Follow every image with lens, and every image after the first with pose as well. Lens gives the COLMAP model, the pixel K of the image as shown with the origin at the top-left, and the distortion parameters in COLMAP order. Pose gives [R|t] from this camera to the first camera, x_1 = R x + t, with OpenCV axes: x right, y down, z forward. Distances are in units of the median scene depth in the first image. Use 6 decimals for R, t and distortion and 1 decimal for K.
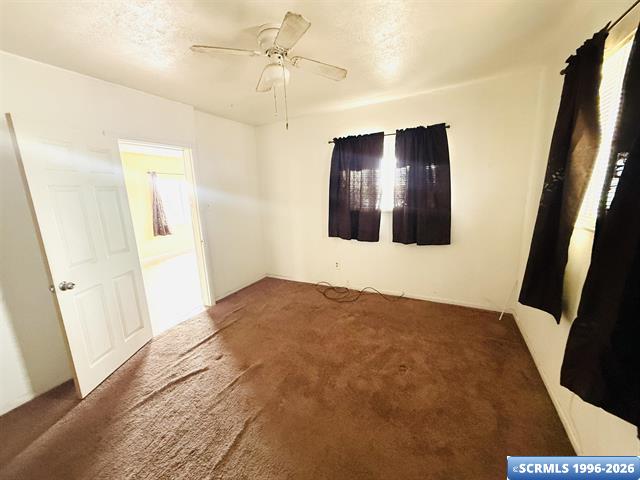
lens RADIAL K [[255.2, 0, 317.6], [0, 255.2, 242.2], [0, 0, 1]] dist [-0.000758, 0.000366]
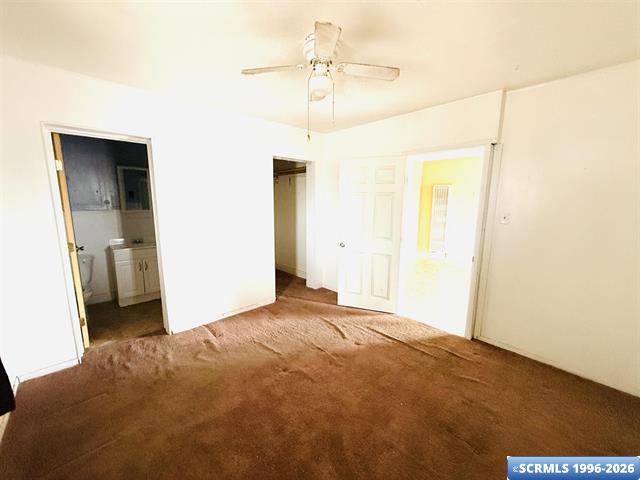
lens RADIAL K [[255.2, 0, 317.5], [0, 255.2, 238.4], [0, 0, 1]] dist [-0.000758, 0.000366]
pose [[-0.338050, 0.180398, -0.923677, 0.608274], [-0.183562, 0.949969, 0.252714, -0.235488], [0.923053, 0.254981, -0.288023, 0.991117]]
